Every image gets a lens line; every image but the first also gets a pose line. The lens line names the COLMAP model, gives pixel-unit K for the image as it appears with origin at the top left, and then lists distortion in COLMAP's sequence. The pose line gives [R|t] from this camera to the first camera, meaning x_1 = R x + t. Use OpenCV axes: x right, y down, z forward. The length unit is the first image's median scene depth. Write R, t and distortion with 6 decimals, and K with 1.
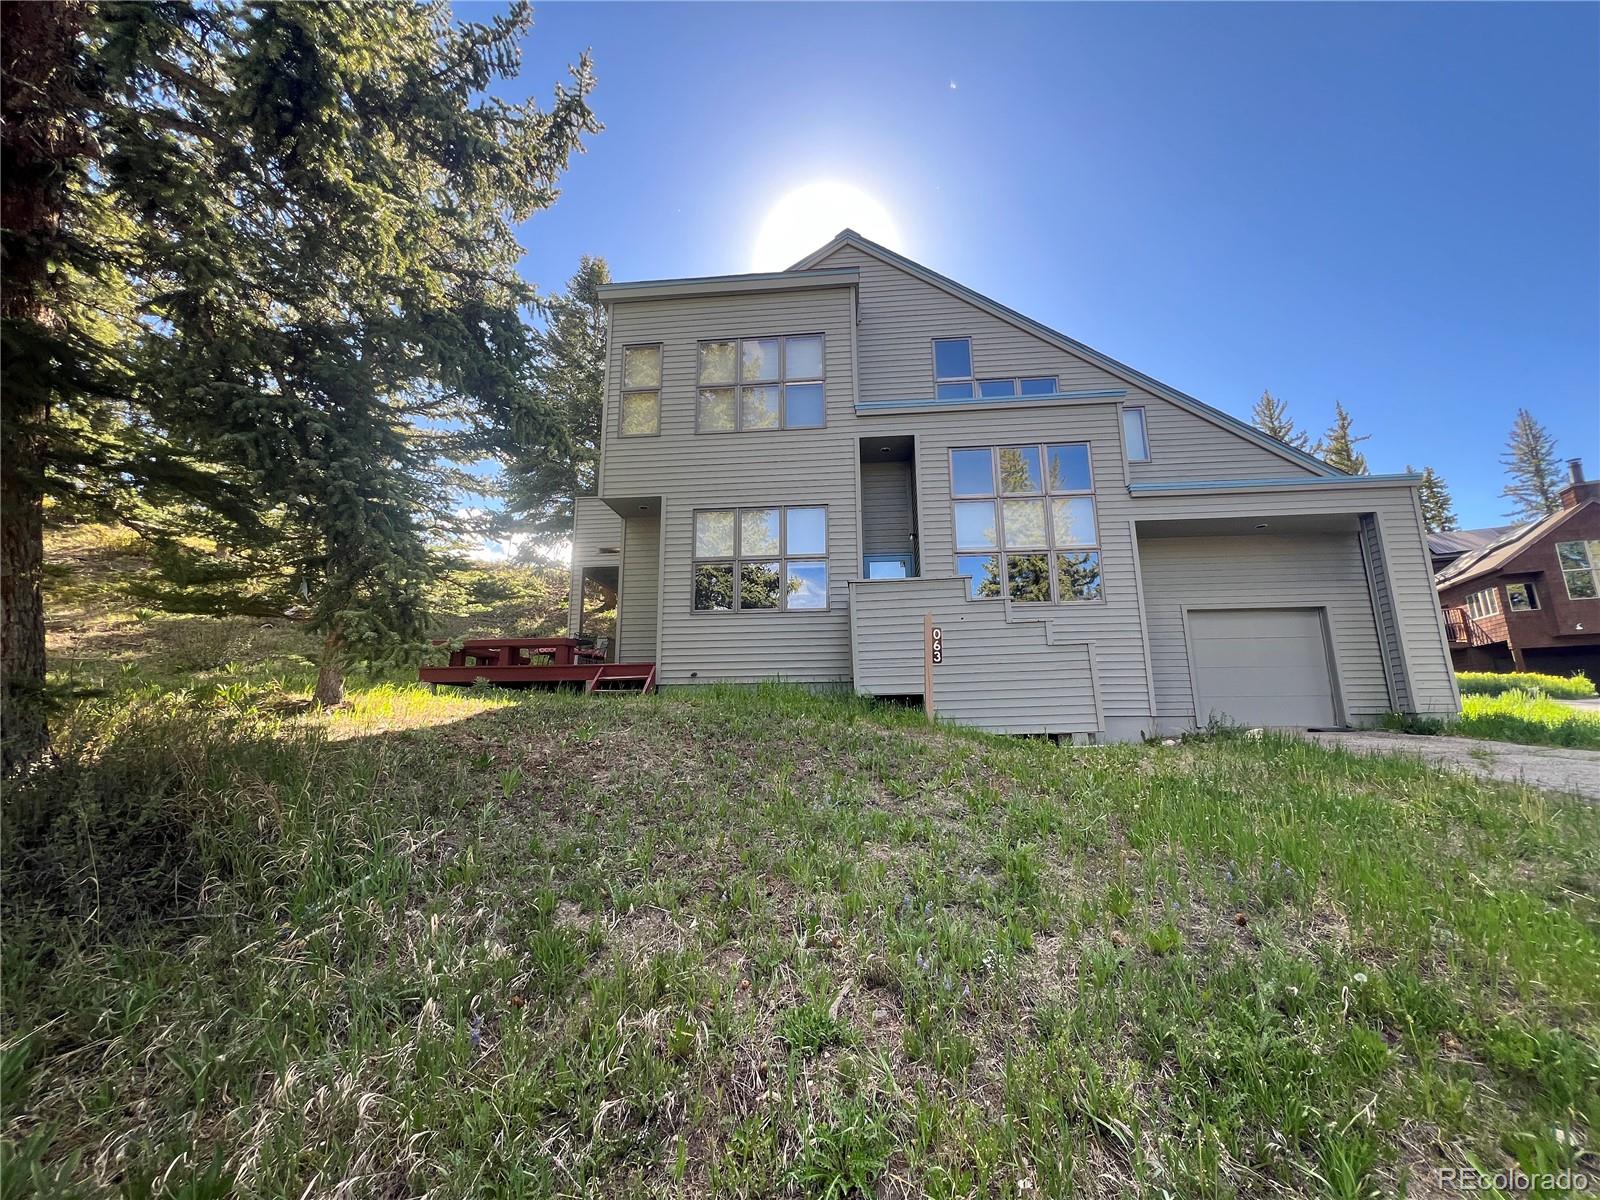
lens RADIAL K [[628.0, 0, 809.1], [0, 628.0, 592.6], [0, 0, 1]] dist [-0.001151, 0.000006]
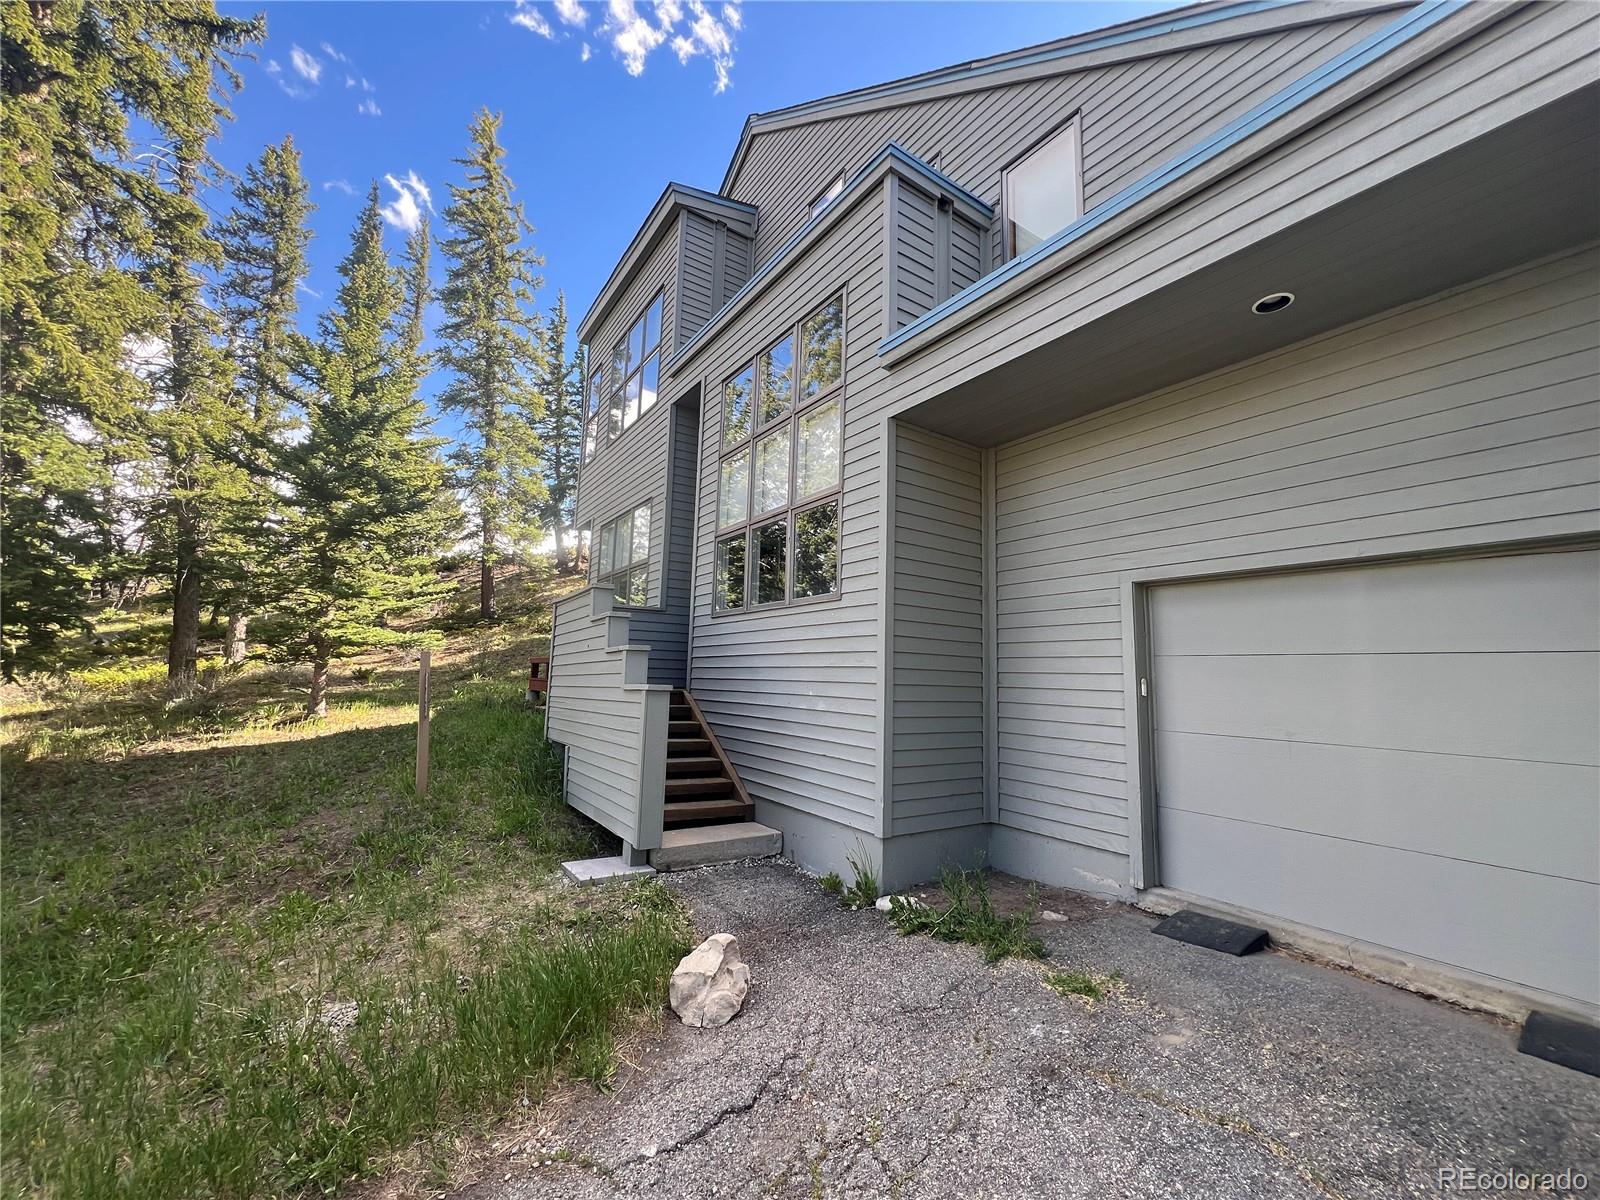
lens RADIAL K [[628.0, 0, 790.8], [0, 628.0, 598.9], [0, 0, 1]] dist [-0.001151, 0.000006]
pose [[0.611457, -0.063593, -0.788718, 0.824970], [0.109945, 0.993925, 0.005098, 0.011252], [0.783602, -0.089833, 0.614734, 0.630026]]
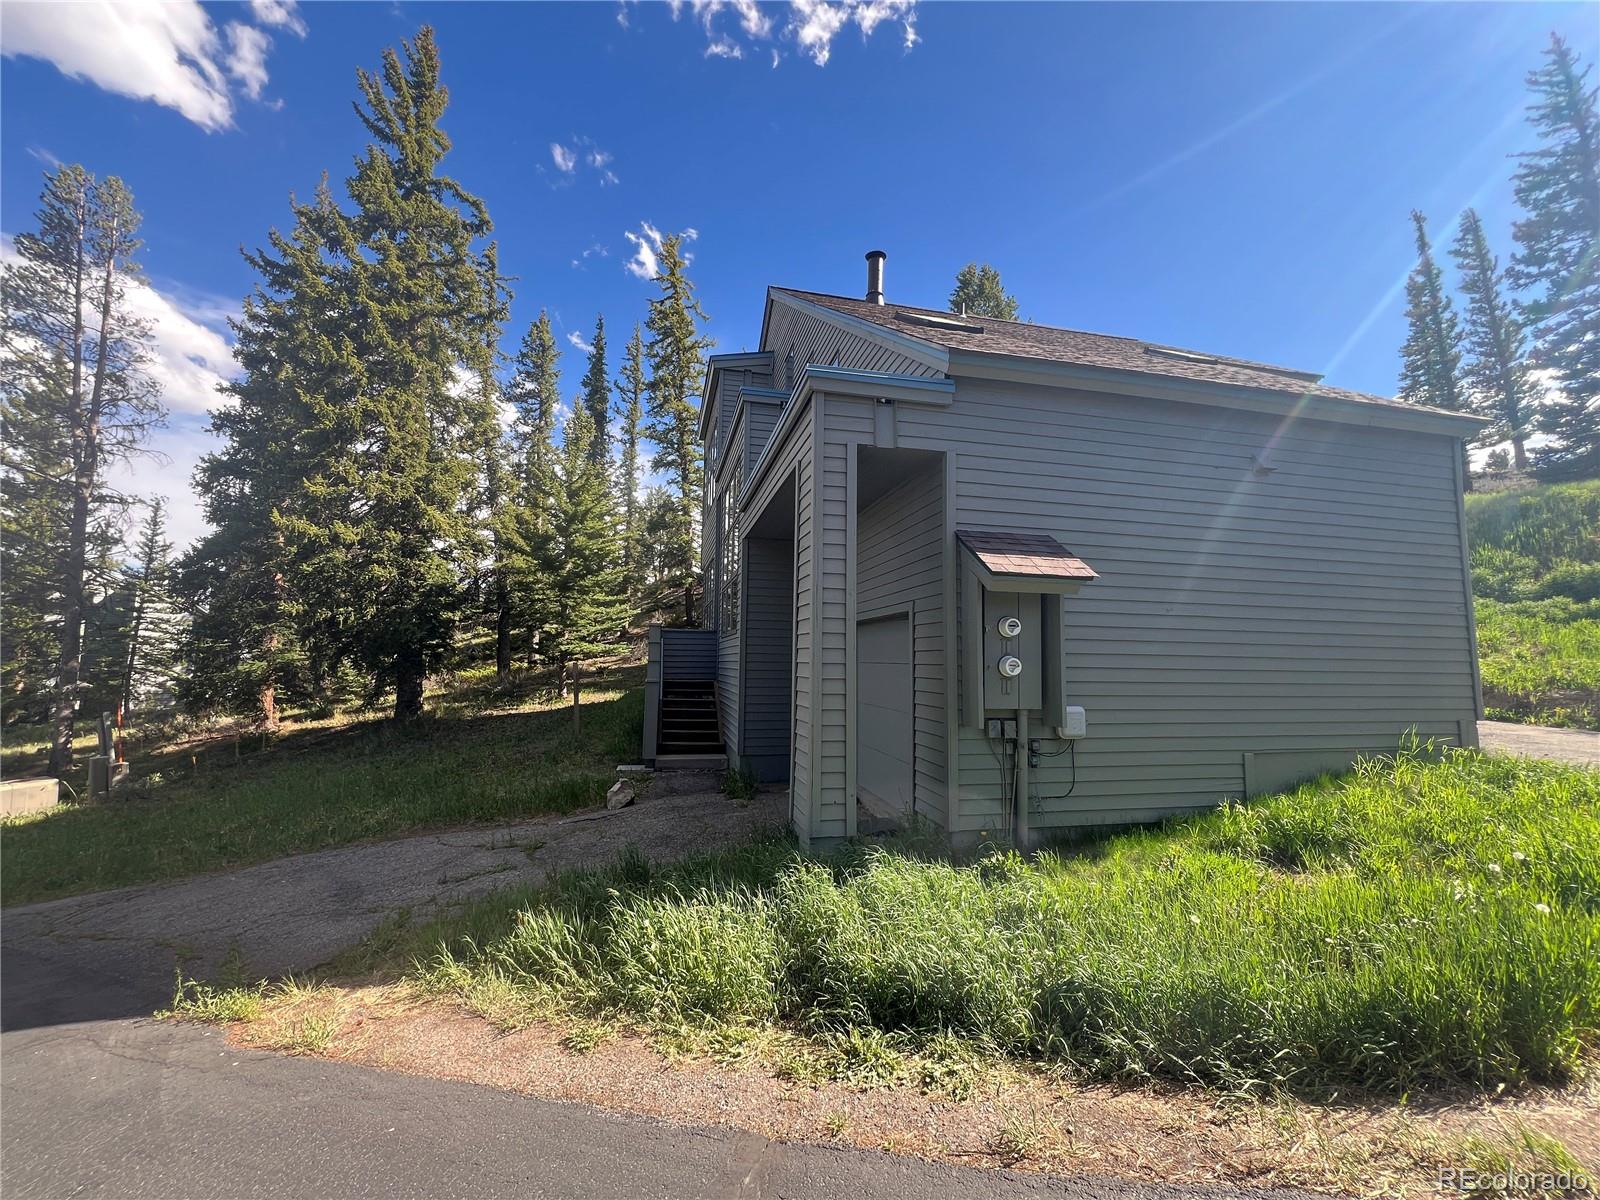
lens RADIAL K [[628.0, 0, 800.1], [0, 628.0, 601.4], [0, 0, 1]] dist [-0.001151, 0.000006]
pose [[0.283896, -0.068748, -0.956387, 1.338048], [0.162684, 0.986419, -0.022615, 0.008901], [0.944953, -0.149169, 0.291225, 0.779712]]
